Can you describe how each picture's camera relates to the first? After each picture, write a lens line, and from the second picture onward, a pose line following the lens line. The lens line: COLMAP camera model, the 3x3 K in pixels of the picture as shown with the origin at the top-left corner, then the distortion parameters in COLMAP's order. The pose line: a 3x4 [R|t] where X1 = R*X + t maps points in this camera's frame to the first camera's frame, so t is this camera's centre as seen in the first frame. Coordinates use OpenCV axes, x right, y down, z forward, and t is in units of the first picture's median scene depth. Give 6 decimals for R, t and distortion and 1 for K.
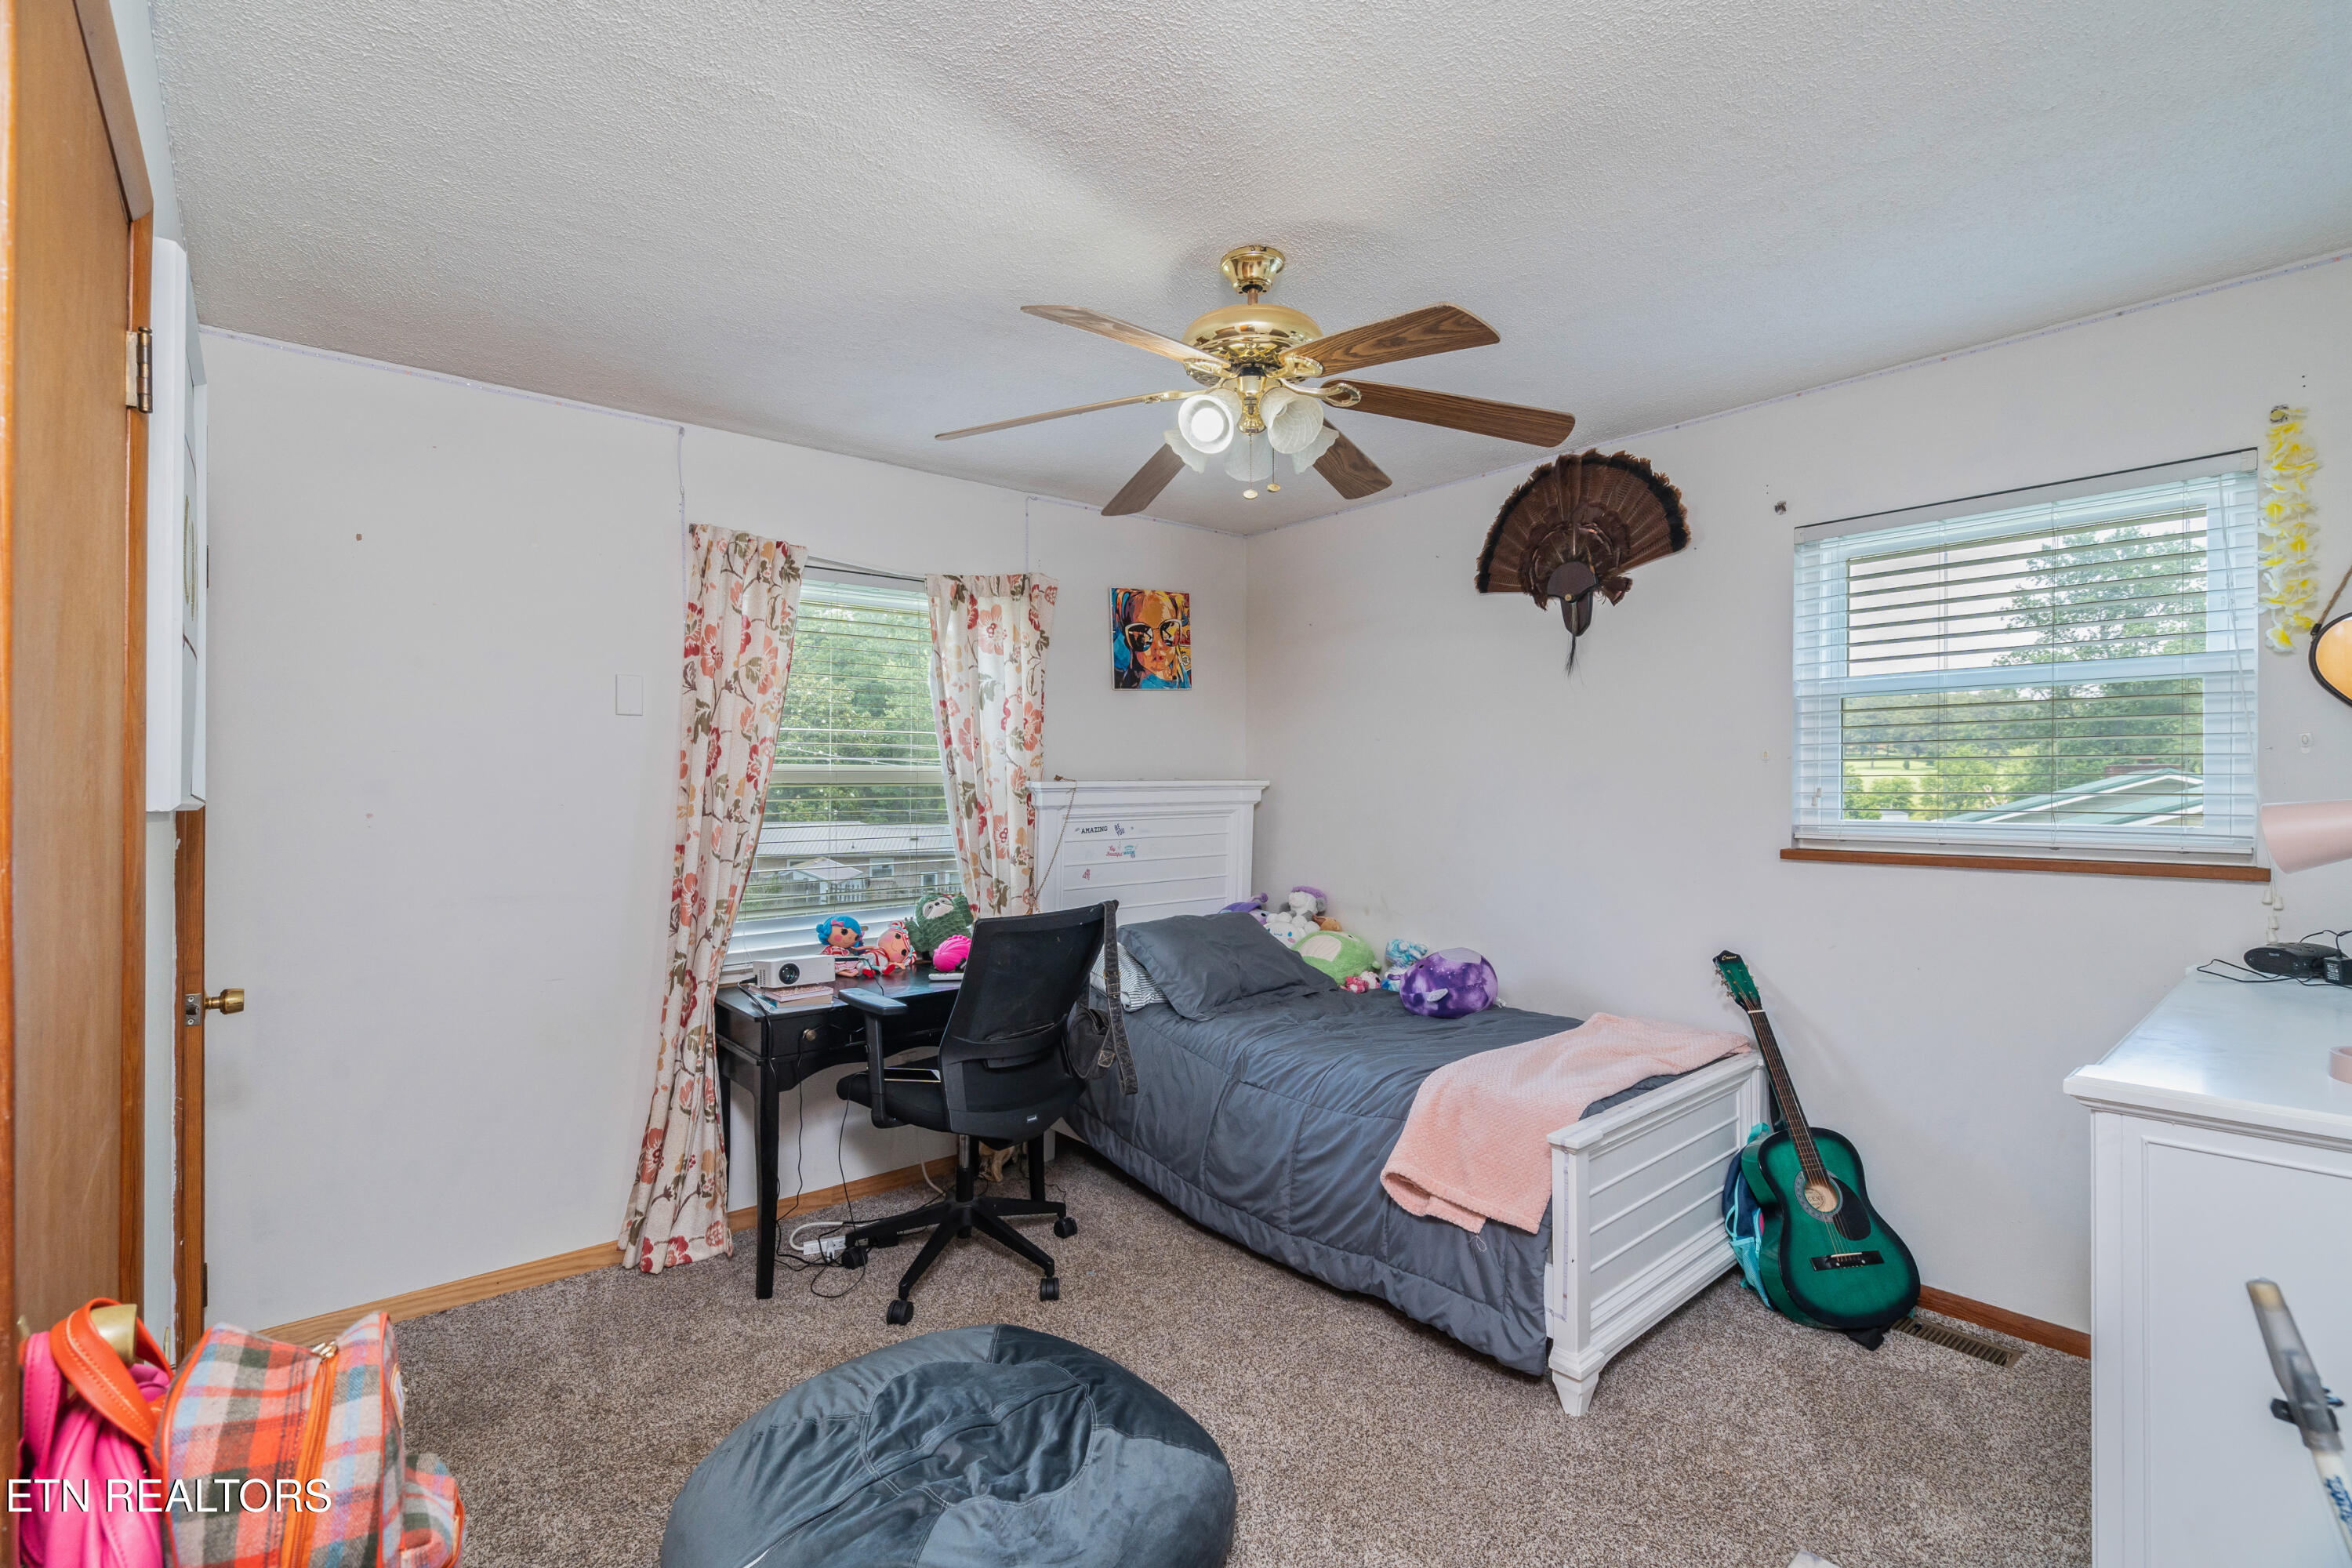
lens RADIAL K [[1071.2, 0, 1186.5], [0, 1071.2, 784.7], [0, 0, 1]] dist [0.001913, 0.000074]
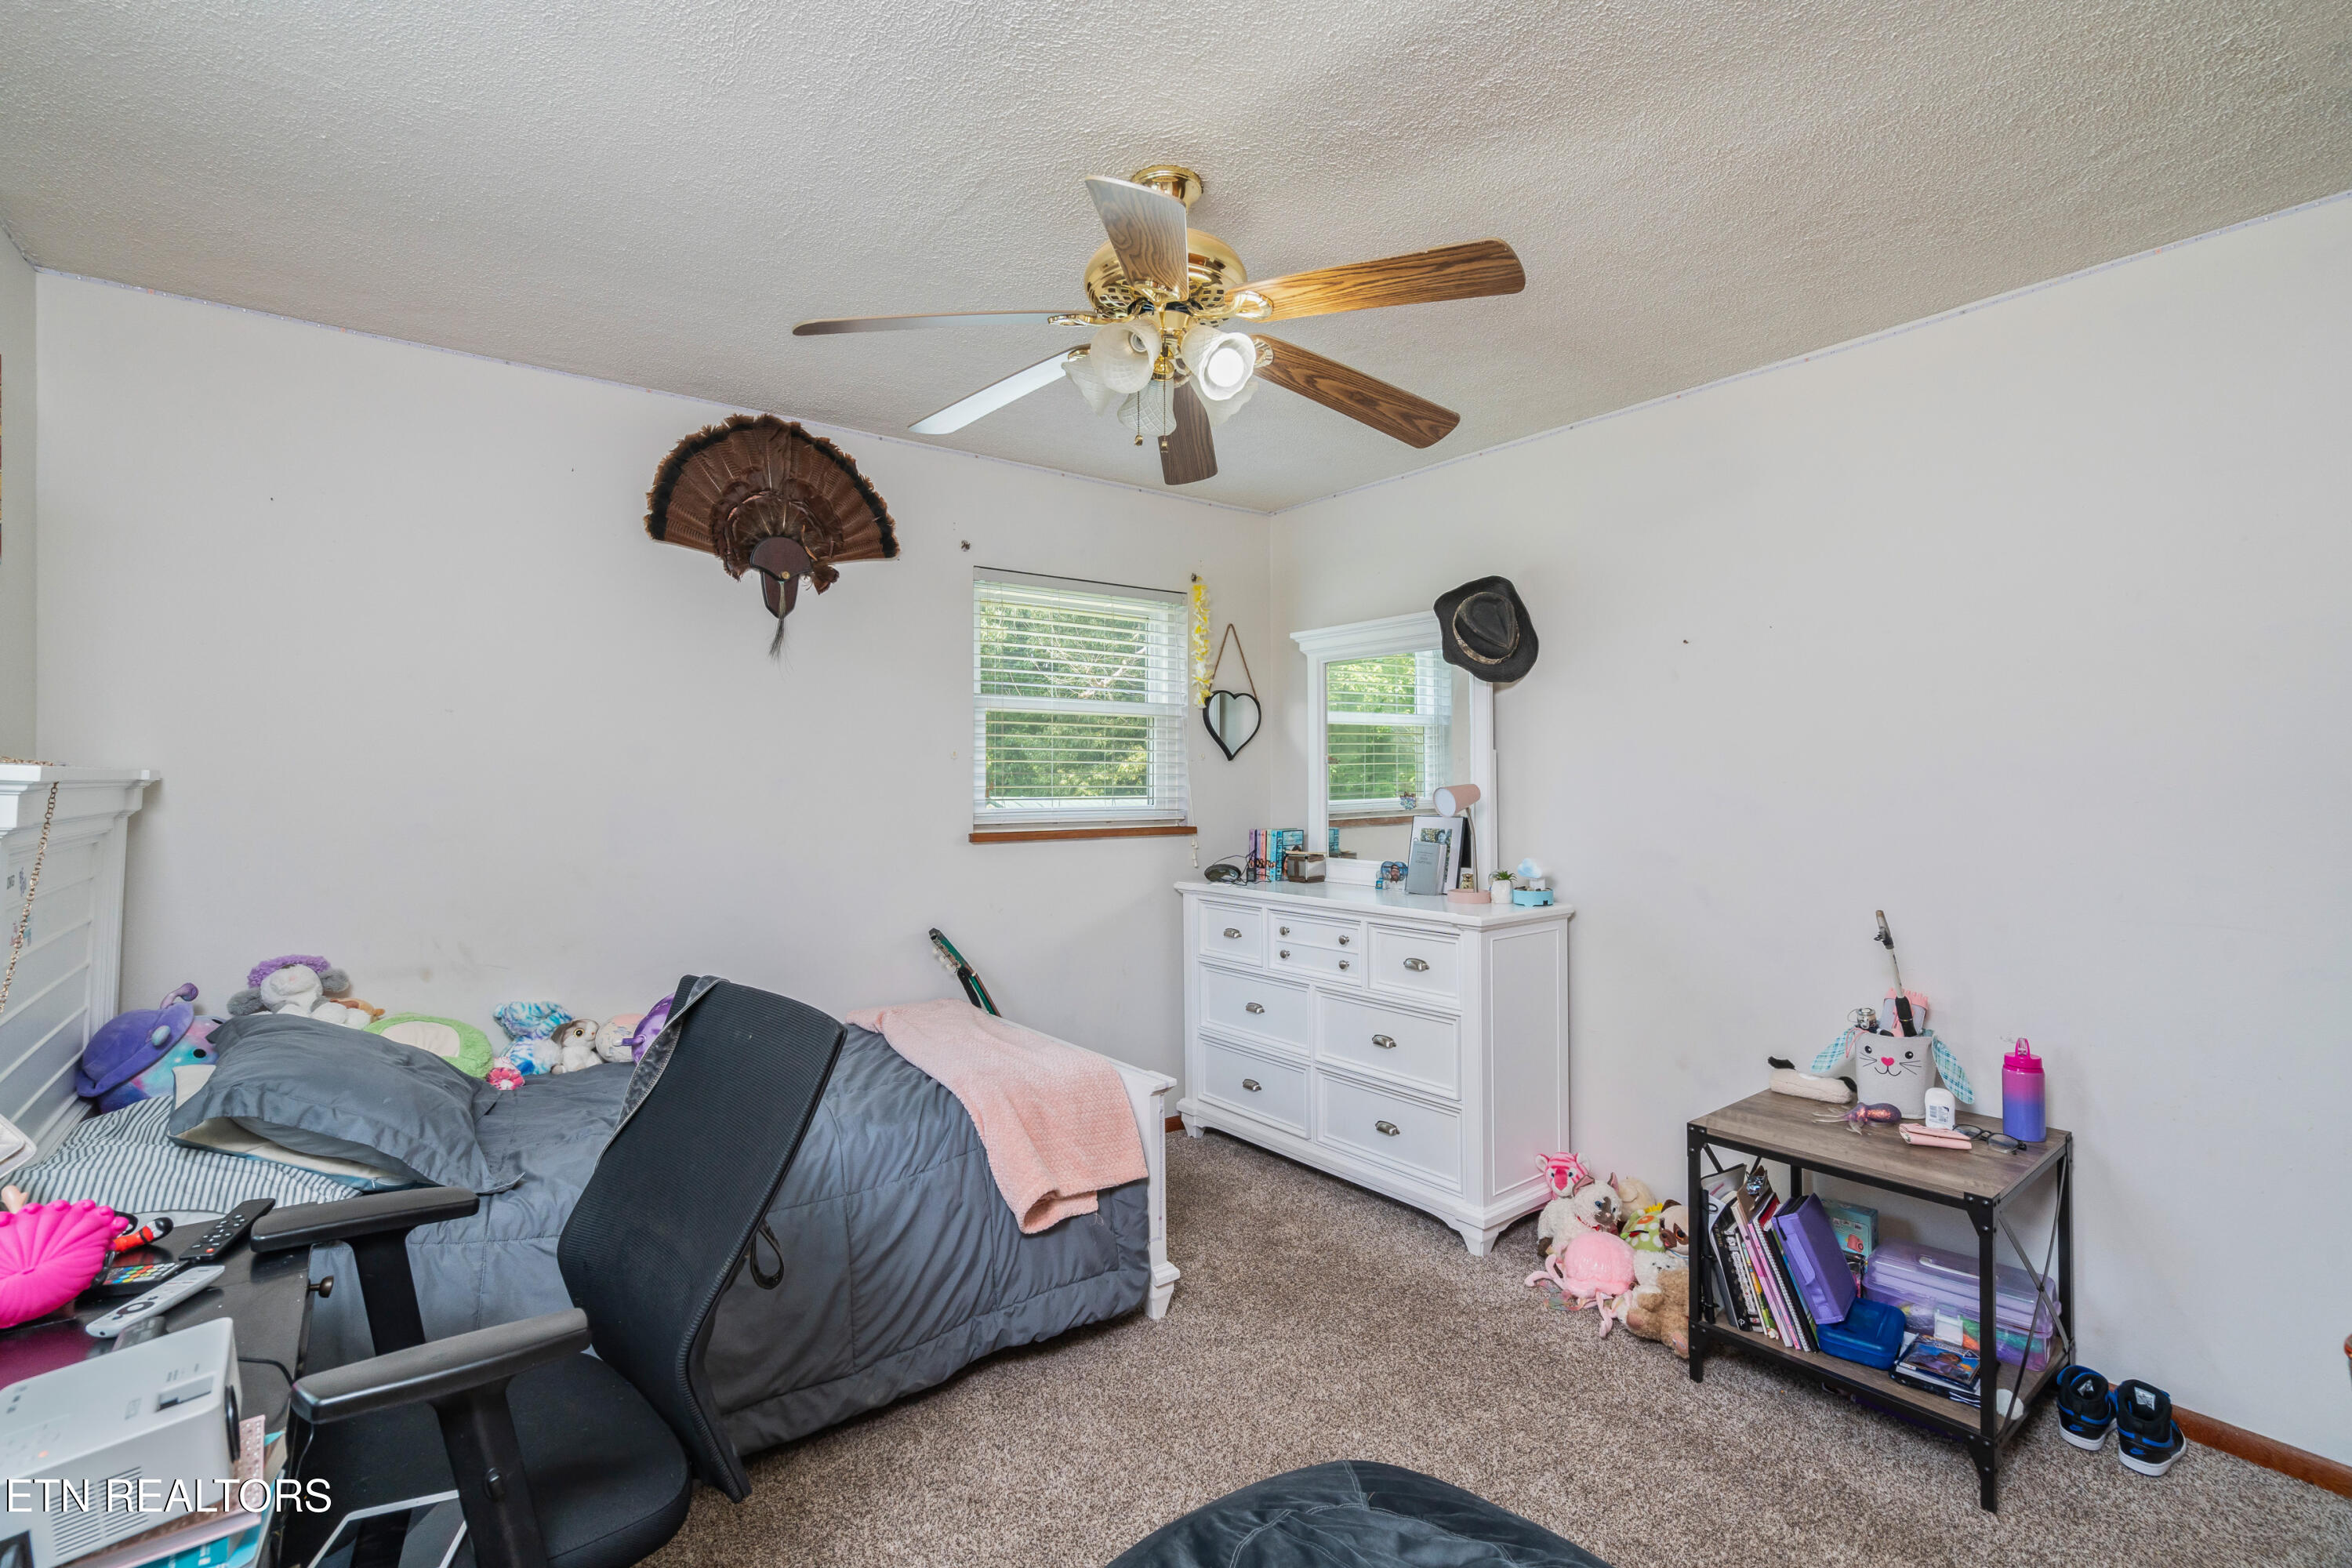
lens RADIAL K [[1071.2, 0, 1188.1], [0, 1071.2, 781.7], [0, 0, 1]] dist [0.001913, 0.000074]
pose [[0.058130, 0.001970, 0.998307, -0.562704], [-0.001721, 0.999997, -0.001873, 0.003180], [-0.998308, -0.001610, 0.058133, 0.629894]]
